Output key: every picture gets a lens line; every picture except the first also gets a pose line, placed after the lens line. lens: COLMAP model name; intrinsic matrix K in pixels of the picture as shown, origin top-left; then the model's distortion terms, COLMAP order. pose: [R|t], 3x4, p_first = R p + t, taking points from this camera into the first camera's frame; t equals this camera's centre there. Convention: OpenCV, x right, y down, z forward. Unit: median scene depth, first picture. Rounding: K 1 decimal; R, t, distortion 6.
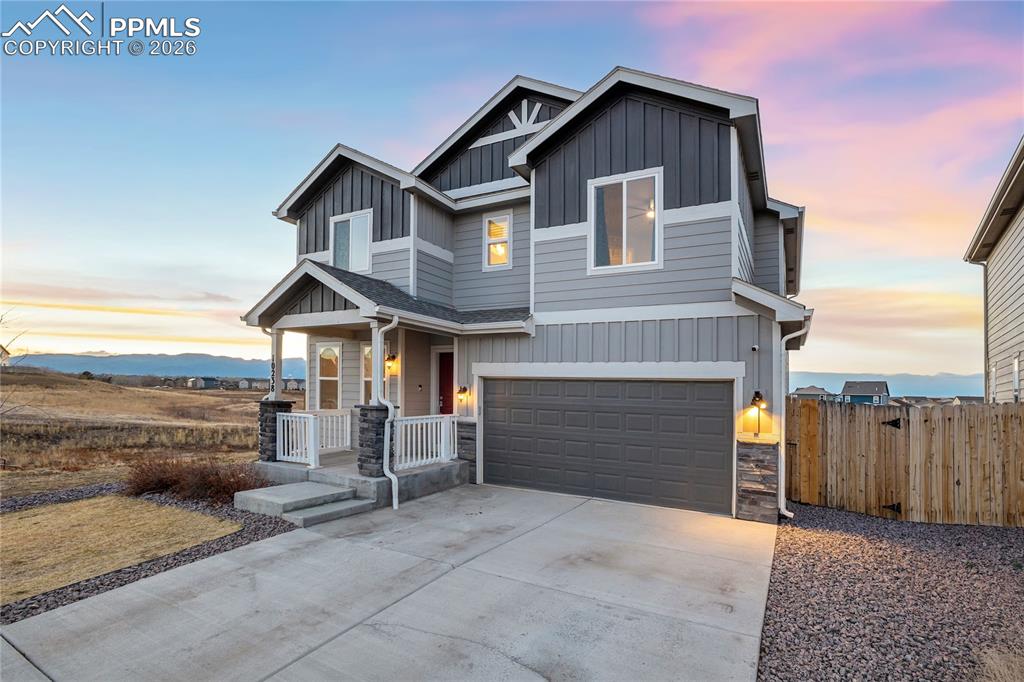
lens RADIAL K [[474.0, 0, 509.4], [0, 474.0, 375.6], [0, 0, 1]] dist [-0.002664, 0.000882]
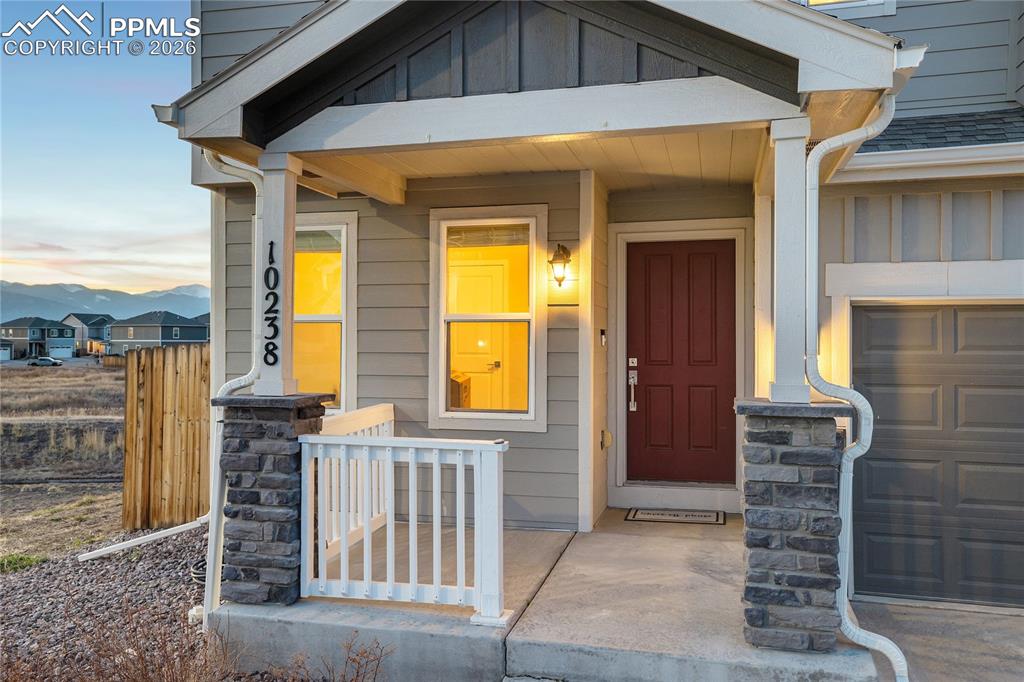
lens RADIAL K [[817.8, 0, 512.0], [0, 817.8, 341.0], [0, 0, 1]] dist [0.079668, 0.000380]
pose [[0.958243, -0.027165, 0.284661, -0.587634], [0.015375, 0.998932, 0.043571, 0.000166], [-0.285541, -0.037375, 0.957637, 0.556410]]
